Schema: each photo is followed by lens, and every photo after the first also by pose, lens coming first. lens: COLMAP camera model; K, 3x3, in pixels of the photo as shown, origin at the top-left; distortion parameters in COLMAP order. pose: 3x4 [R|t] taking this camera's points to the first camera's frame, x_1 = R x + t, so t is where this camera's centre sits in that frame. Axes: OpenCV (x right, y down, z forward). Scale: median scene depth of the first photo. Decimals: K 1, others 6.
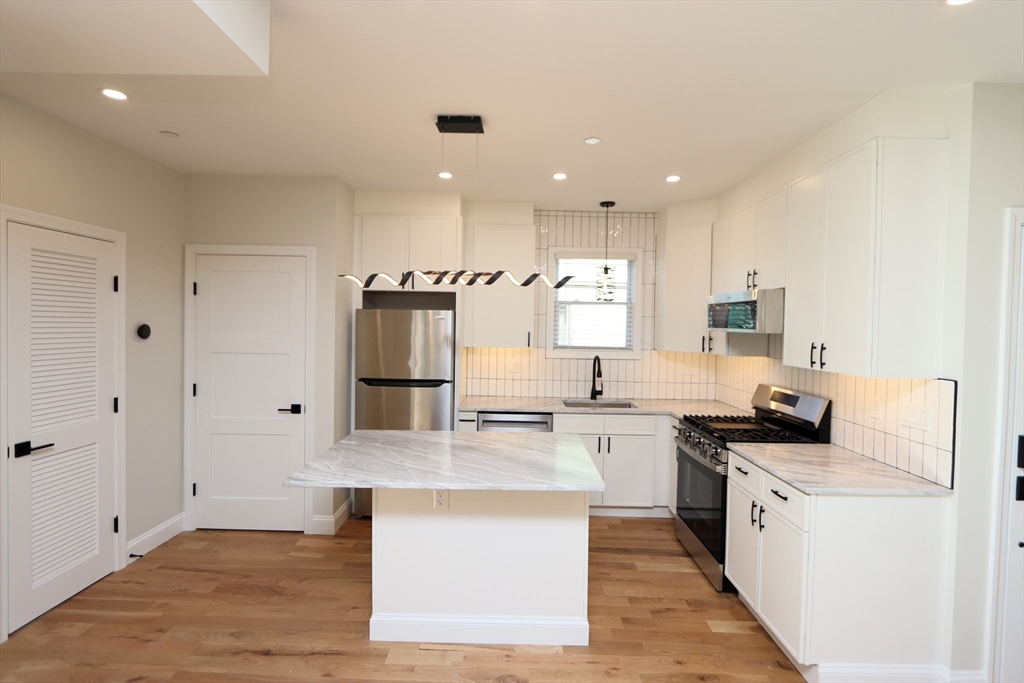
lens RADIAL K [[483.4, 0, 512.0], [0, 483.4, 341.5], [0, 0, 1]] dist [0.000104, -0.000006]
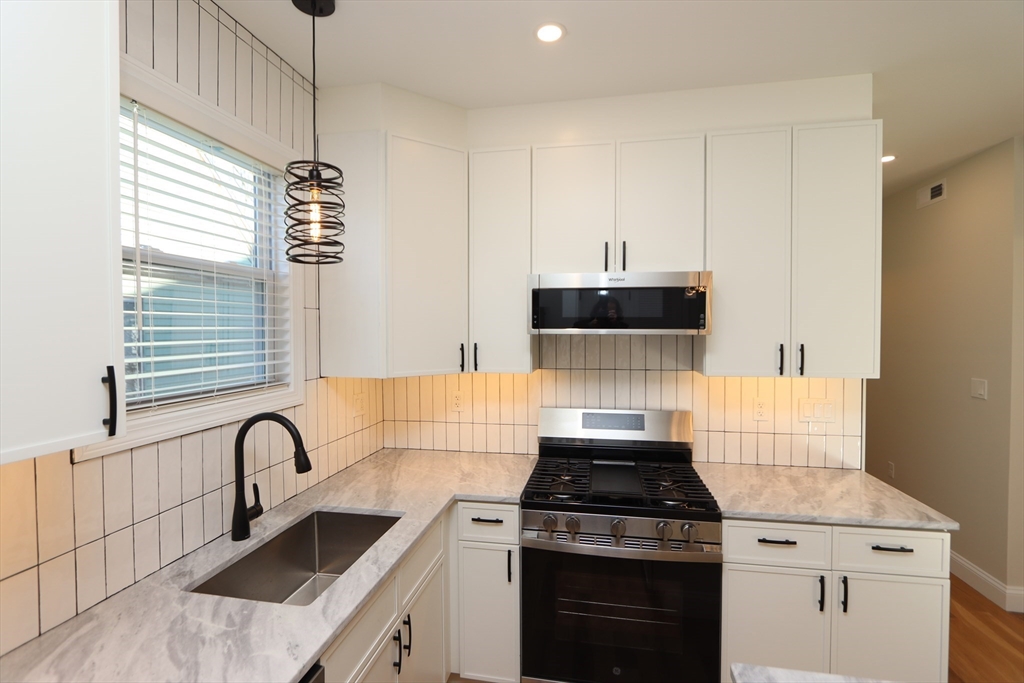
lens RADIAL K [[475.1, 0, 512.0], [0, 475.1, 341.5], [0, 0, 1]] dist [-0.007167, -0.000691]
pose [[0.174303, -0.044289, 0.983696, -0.232495], [0.041545, 0.998429, 0.037591, -0.049640], [-0.983815, 0.034315, 0.175869, 1.282756]]
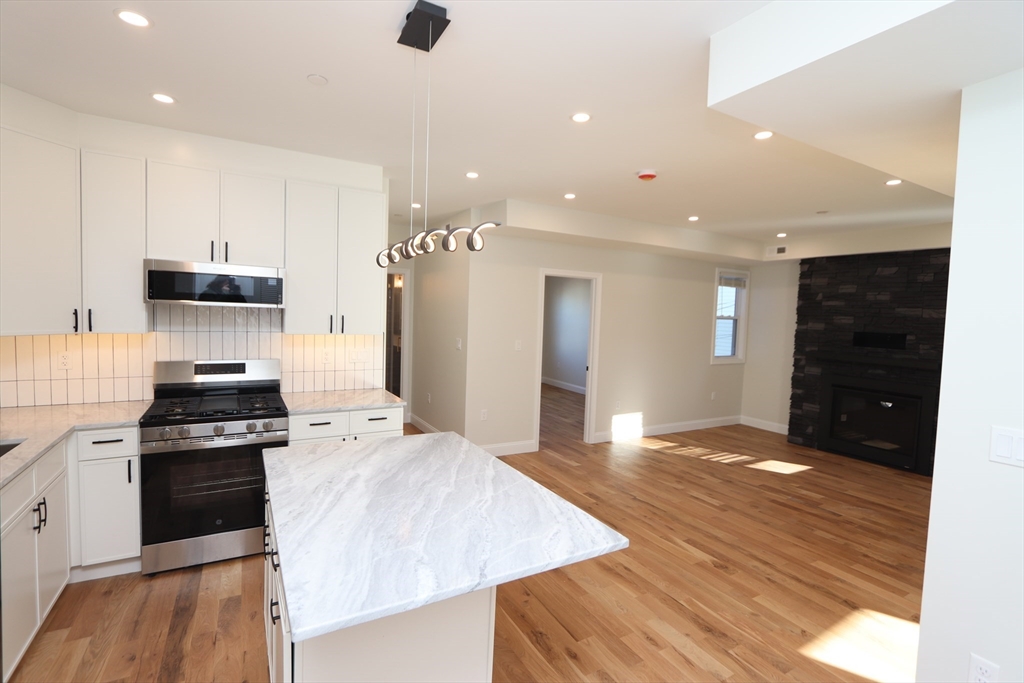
lens RADIAL K [[475.1, 0, 512.0], [0, 475.1, 341.5], [0, 0, 1]] dist [-0.007167, -0.000691]
pose [[-0.508867, -0.088793, 0.856253, -0.789332], [-0.013429, 0.995364, 0.095237, -0.057332], [-0.860740, 0.036965, -0.507701, 1.226460]]
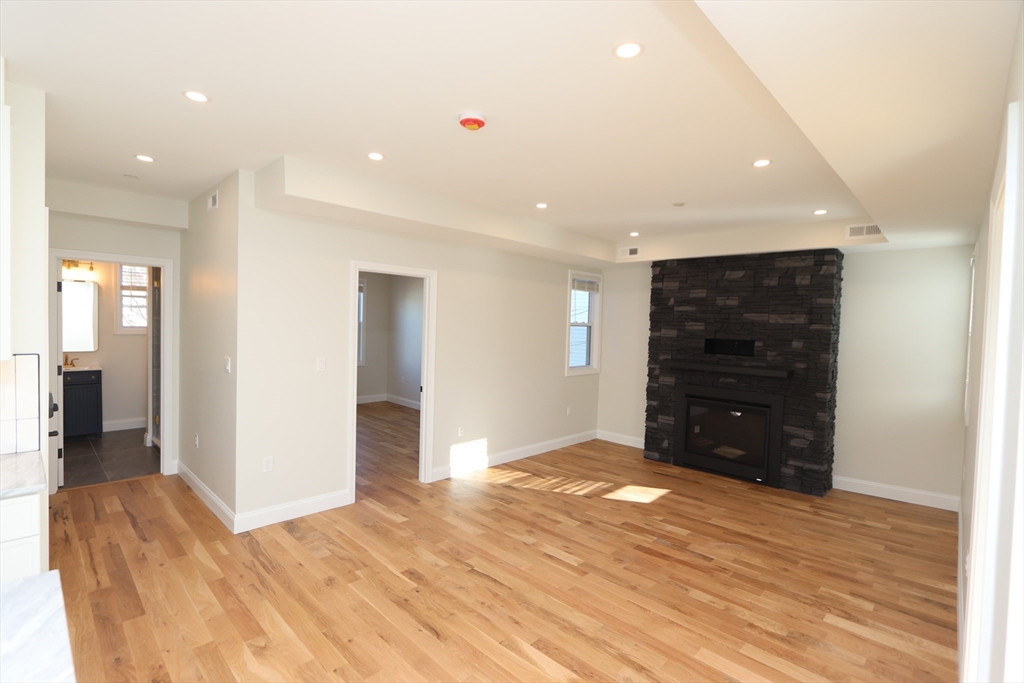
lens RADIAL K [[475.1, 0, 512.0], [0, 475.1, 341.5], [0, 0, 1]] dist [-0.007167, -0.000691]
pose [[-0.728812, -0.065521, 0.681572, -0.512451], [-0.019271, 0.996980, 0.075234, -0.041828], [-0.684442, 0.041697, -0.727874, 0.838208]]
